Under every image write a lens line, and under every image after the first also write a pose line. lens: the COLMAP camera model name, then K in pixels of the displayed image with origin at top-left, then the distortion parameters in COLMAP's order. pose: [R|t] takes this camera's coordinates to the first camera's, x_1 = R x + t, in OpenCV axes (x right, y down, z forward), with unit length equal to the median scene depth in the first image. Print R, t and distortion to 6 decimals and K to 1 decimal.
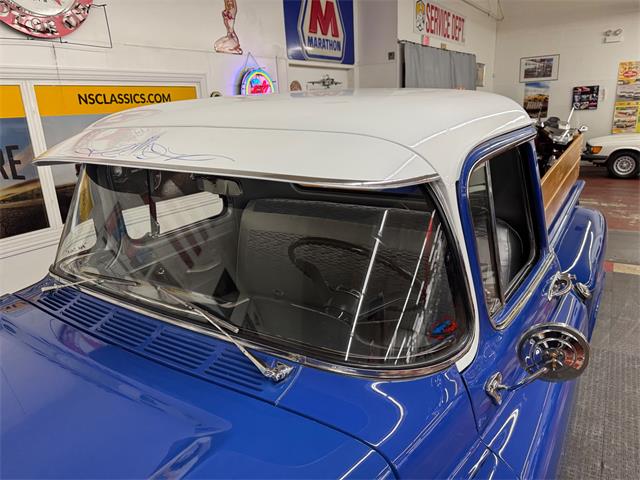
lens RADIAL K [[456.4, 0, 324.6], [0, 456.4, 242.1], [0, 0, 1]] dist [0.033328, -0.036345]
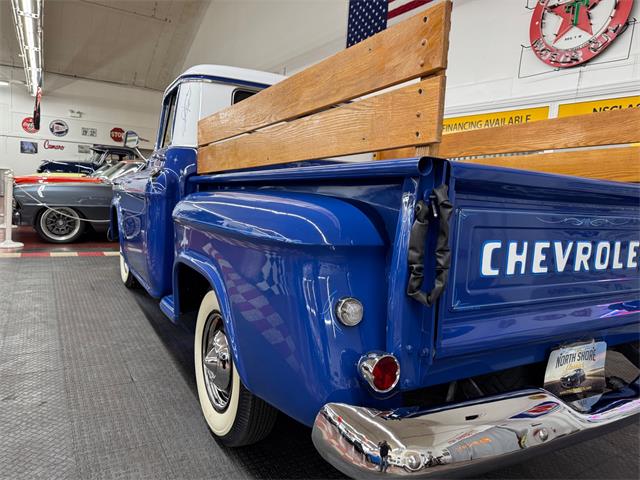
lens RADIAL K [[456.4, 0, 316.8], [0, 456.4, 230.8], [0, 0, 1]] dist [0.033328, -0.036345]
pose [[-0.443722, 0.087854, -0.891848, 0.435761], [-0.320672, 0.913725, 0.249553, -0.063208], [0.836827, 0.396723, -0.377267, 0.544616]]
